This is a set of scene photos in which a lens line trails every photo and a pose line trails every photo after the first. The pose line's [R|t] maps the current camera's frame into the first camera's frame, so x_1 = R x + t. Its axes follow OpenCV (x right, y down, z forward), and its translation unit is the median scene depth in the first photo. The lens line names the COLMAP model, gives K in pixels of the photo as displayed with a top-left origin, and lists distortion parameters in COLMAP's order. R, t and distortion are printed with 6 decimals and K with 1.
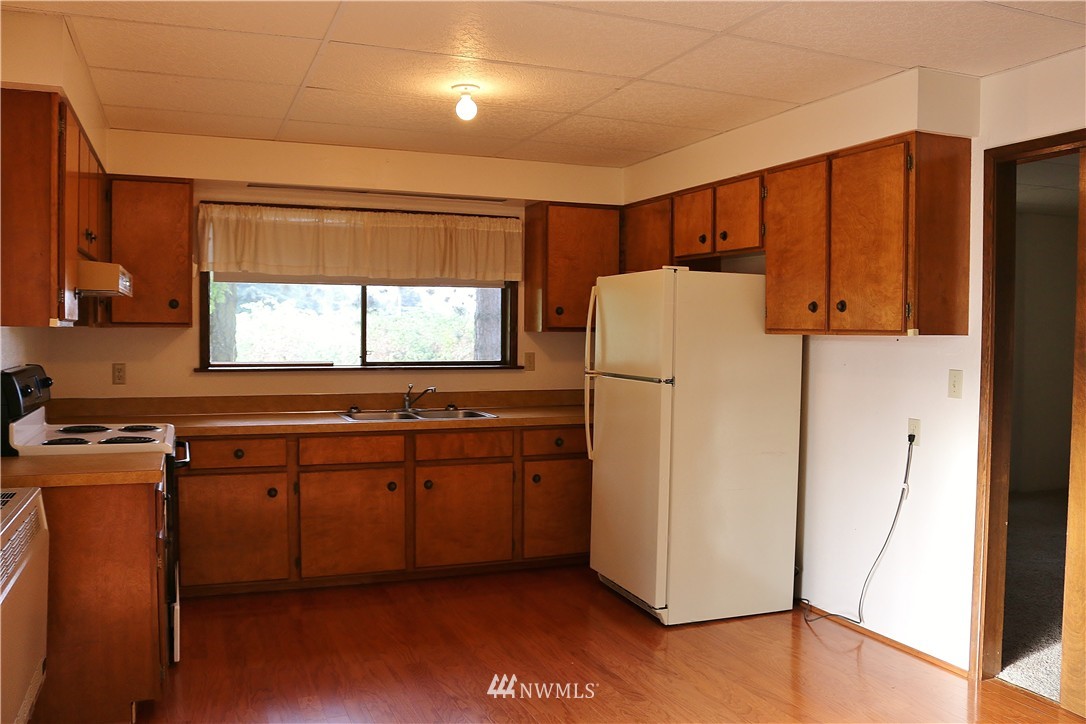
lens RADIAL K [[910.8, 0, 543.0], [0, 910.8, 362.0], [0, 0, 1]] dist [-0.003740, -0.000405]
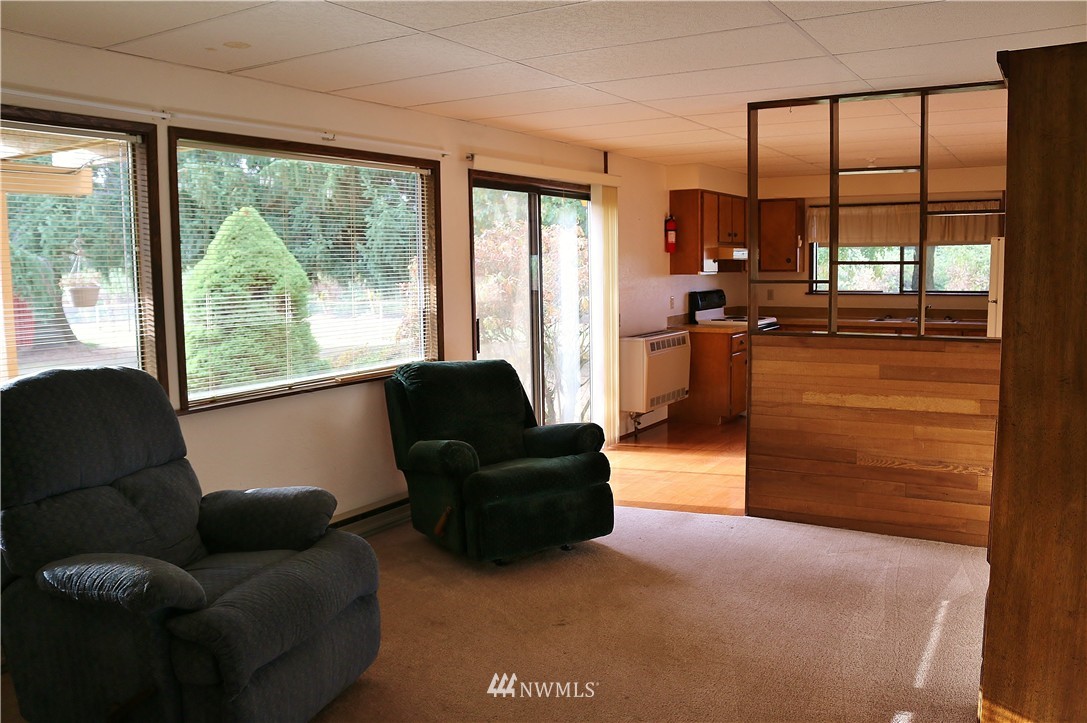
lens RADIAL K [[911.7, 0, 543.5], [0, 911.7, 361.5], [0, 0, 1]] dist [-0.003740, -0.000405]
pose [[0.611604, 0.069766, -0.788082, 0.825881], [-0.012898, 0.996851, 0.078237, 0.008395], [0.791059, -0.037685, 0.610578, -0.640999]]
